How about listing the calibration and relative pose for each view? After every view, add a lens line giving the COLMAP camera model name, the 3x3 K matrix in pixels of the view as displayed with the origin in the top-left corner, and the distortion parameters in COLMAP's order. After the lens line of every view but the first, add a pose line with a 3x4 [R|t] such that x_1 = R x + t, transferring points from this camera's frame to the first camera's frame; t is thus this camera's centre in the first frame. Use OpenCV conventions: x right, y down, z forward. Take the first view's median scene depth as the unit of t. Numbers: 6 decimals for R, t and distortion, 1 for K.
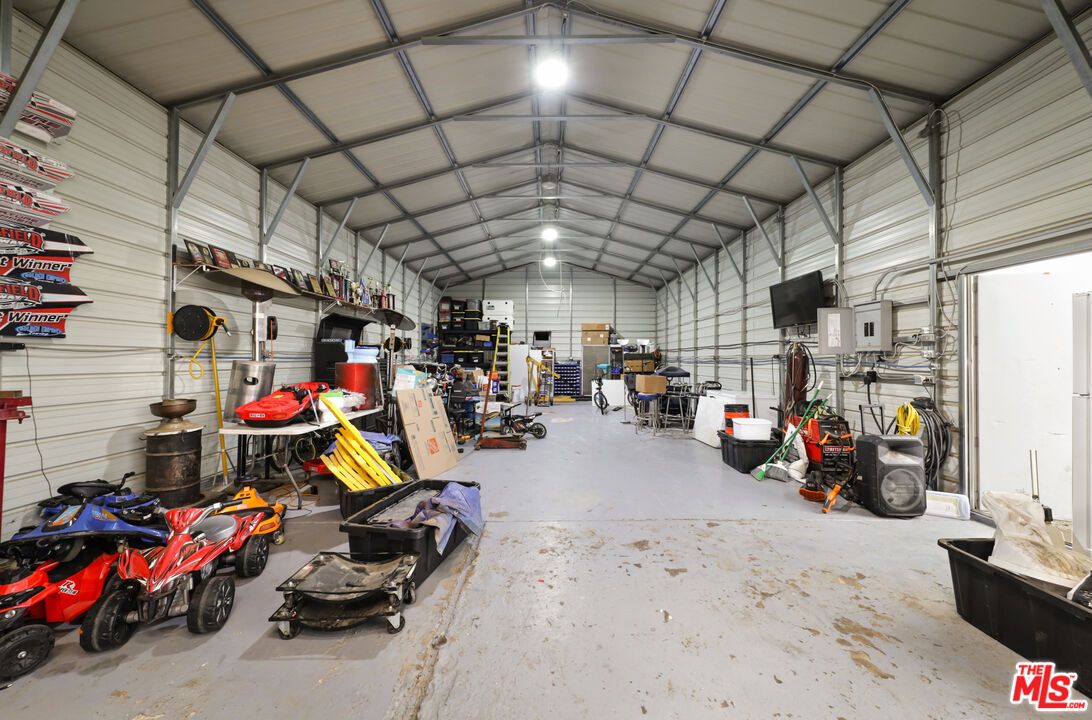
lens RADIAL K [[393.6, 0, 550.3], [0, 393.6, 352.9], [0, 0, 1]] dist [0.001913, -0.000090]
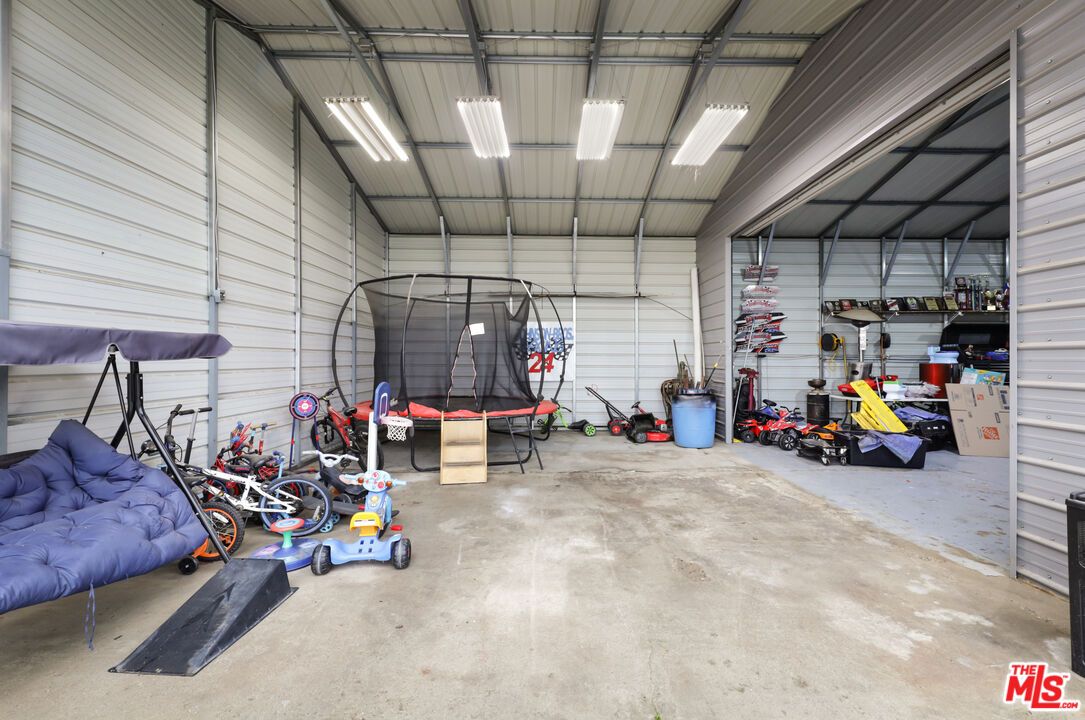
lens RADIAL K [[395.0, 0, 549.1], [0, 395.0, 359.3], [0, 0, 1]] dist [-0.000137, -0.000170]
pose [[-0.010697, -0.003622, -0.999936, 1.081415], [0.014258, 0.999891, -0.003774, -0.002381], [0.999841, -0.014298, -0.010644, -0.380630]]
